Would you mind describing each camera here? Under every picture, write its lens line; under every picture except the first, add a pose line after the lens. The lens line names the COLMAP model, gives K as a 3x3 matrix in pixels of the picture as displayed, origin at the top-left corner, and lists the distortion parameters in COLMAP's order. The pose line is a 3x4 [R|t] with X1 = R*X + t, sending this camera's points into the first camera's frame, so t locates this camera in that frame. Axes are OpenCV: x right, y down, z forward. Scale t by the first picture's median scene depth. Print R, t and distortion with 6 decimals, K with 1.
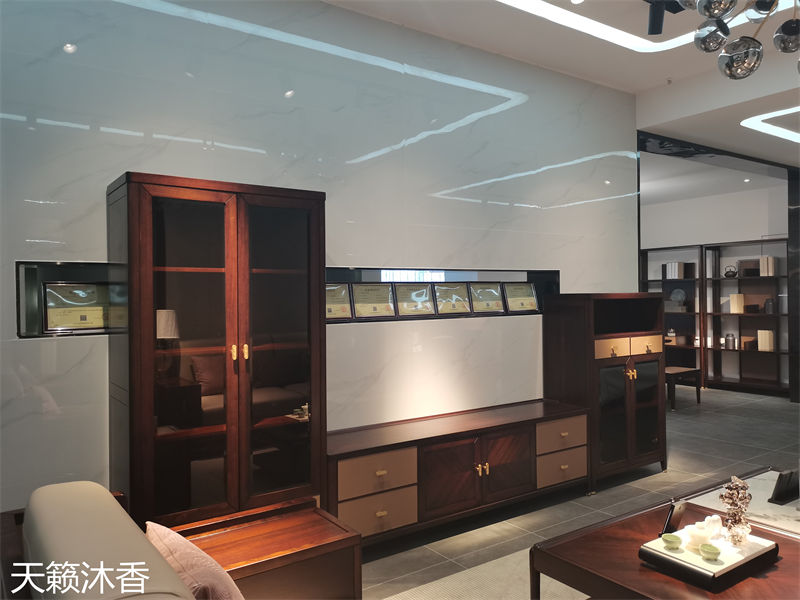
lens RADIAL K [[610.5, 0, 402.8], [0, 610.5, 300.8], [0, 0, 1]] dist [0.037363, -0.004777]
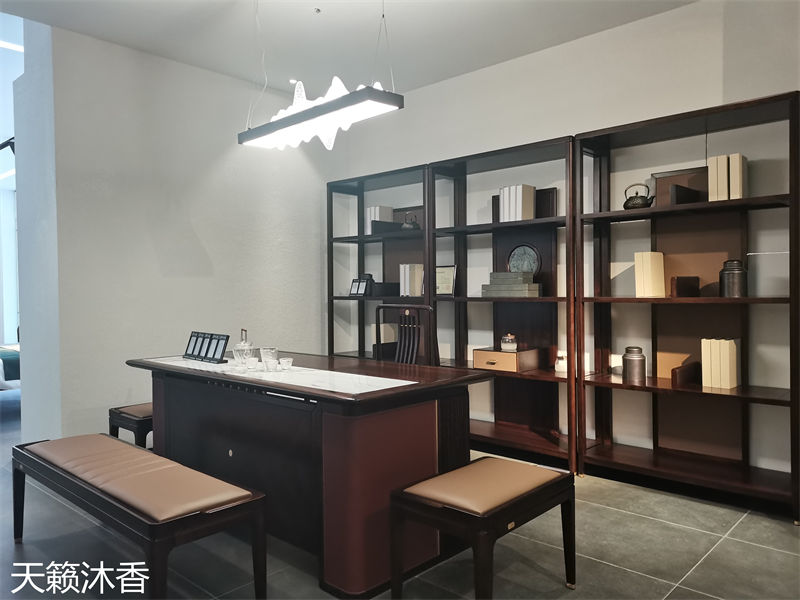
lens RADIAL K [[610.5, 0, 393.5], [0, 610.5, 295.9], [0, 0, 1]] dist [0.037363, -0.004777]
pose [[0.982401, 0.001283, 0.186777, 0.281775], [-0.002138, 0.999988, 0.004379, 0.016869], [-0.186769, -0.004701, 0.982393, 0.600174]]
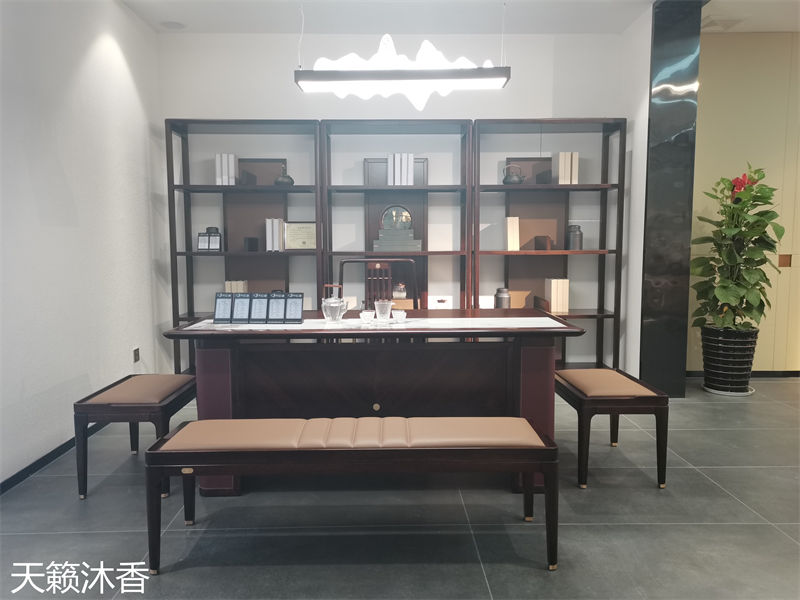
lens RADIAL K [[610.5, 0, 396.1], [0, 610.5, 300.5], [0, 0, 1]] dist [0.037363, -0.004777]
pose [[0.578002, -0.066795, 0.813297, 0.018895], [-0.000121, 0.996637, 0.081938, 0.018507], [-0.816035, -0.047459, 0.576051, 0.733387]]
